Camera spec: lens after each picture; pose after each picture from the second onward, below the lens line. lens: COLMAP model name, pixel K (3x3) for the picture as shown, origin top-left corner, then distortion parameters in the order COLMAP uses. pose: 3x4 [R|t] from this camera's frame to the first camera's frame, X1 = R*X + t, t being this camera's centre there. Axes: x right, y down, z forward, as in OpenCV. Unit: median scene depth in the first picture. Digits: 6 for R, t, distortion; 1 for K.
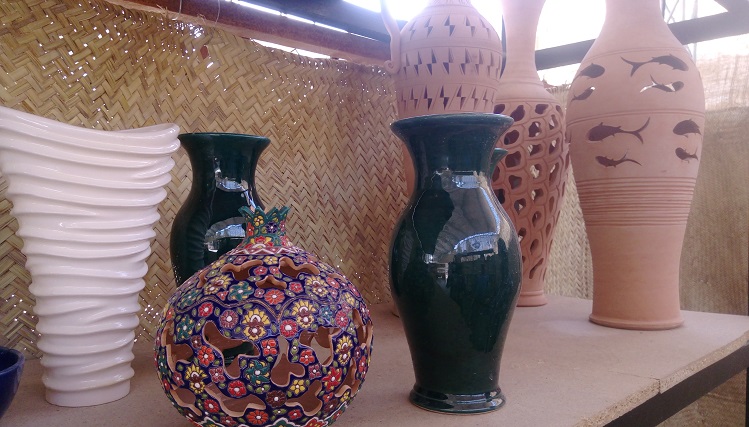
lens RADIAL K [[611.7, 0, 375.4], [0, 611.7, 214.4], [0, 0, 1]] dist [0.066267, -0.124920]
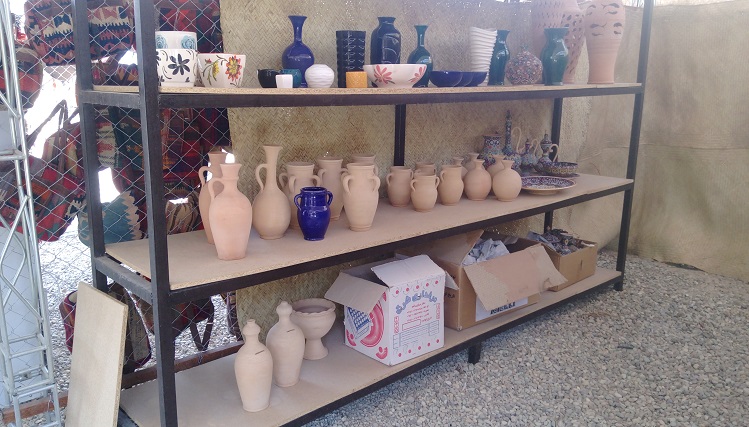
lens RADIAL K [[611.7, 0, 374.0], [0, 611.7, 212.1], [0, 0, 1]] dist [0.066267, -0.124920]
pose [[0.999173, 0.001780, -0.040615, -0.759925], [0.006587, 0.978755, 0.204926, 0.180497], [0.040117, -0.205025, 0.977934, -2.776831]]
